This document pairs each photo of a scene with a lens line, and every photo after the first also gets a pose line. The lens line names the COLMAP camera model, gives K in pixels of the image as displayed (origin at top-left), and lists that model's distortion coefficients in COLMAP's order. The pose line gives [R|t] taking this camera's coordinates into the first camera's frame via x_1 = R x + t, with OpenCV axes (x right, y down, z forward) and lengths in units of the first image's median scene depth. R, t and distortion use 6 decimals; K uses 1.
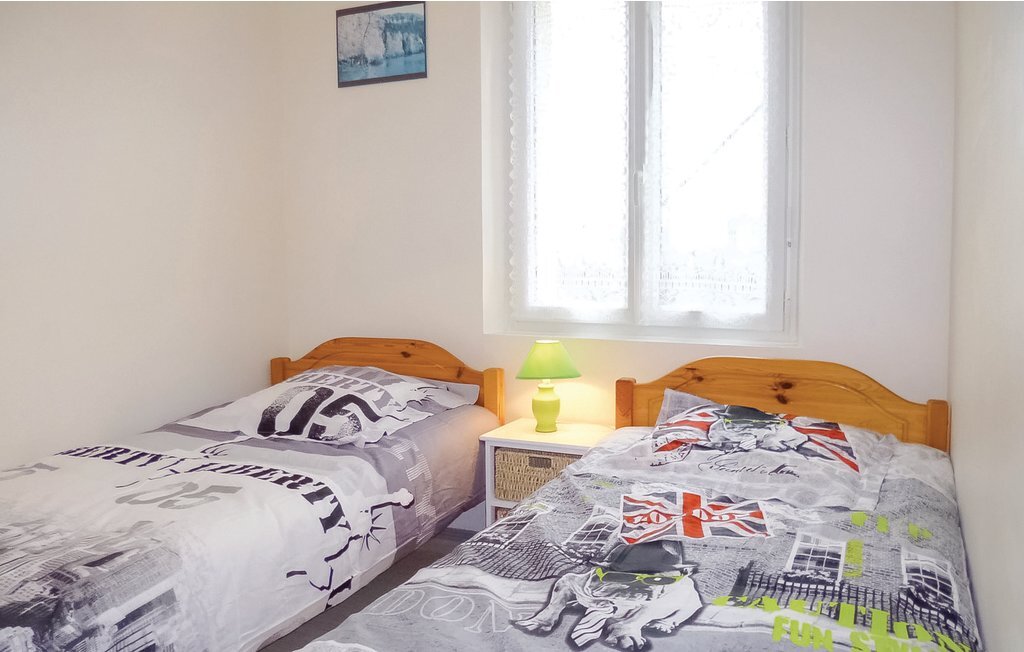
lens RADIAL K [[872.4, 0, 510.1], [0, 872.4, 245.6], [0, 0, 1]] dist [-0.002416, -0.004487]
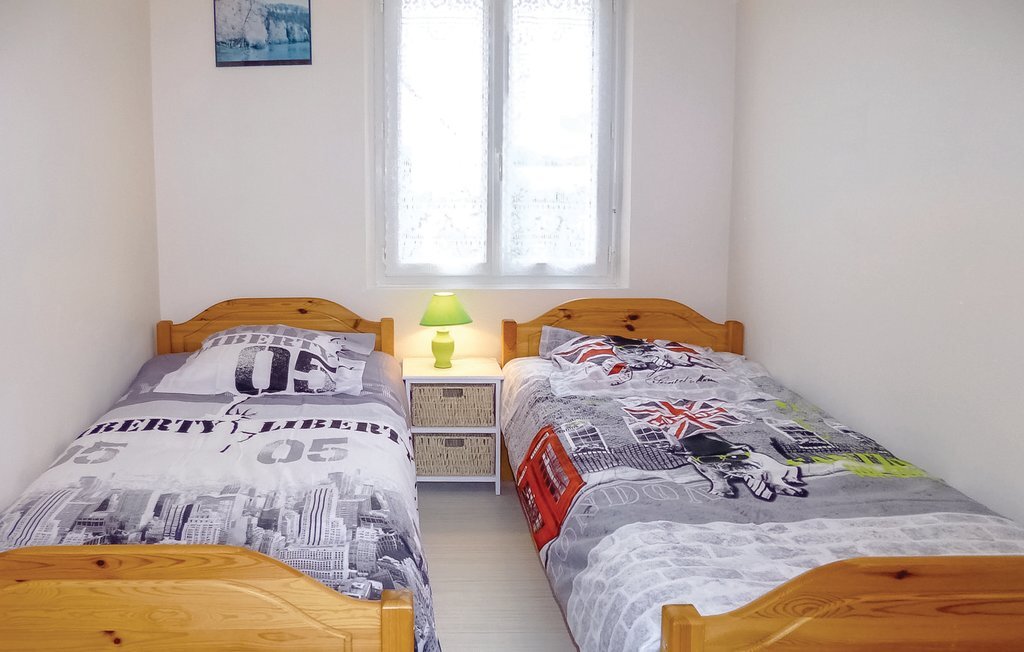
lens RADIAL K [[783.8, 0, 512.5], [0, 783.8, 216.2], [0, 0, 1]] dist [-0.010676, -0.003256]
pose [[0.919741, -0.017081, 0.392155, -0.285953], [0.003429, 0.999364, 0.035487, -0.035890], [-0.392512, -0.031294, 0.919214, -0.039004]]
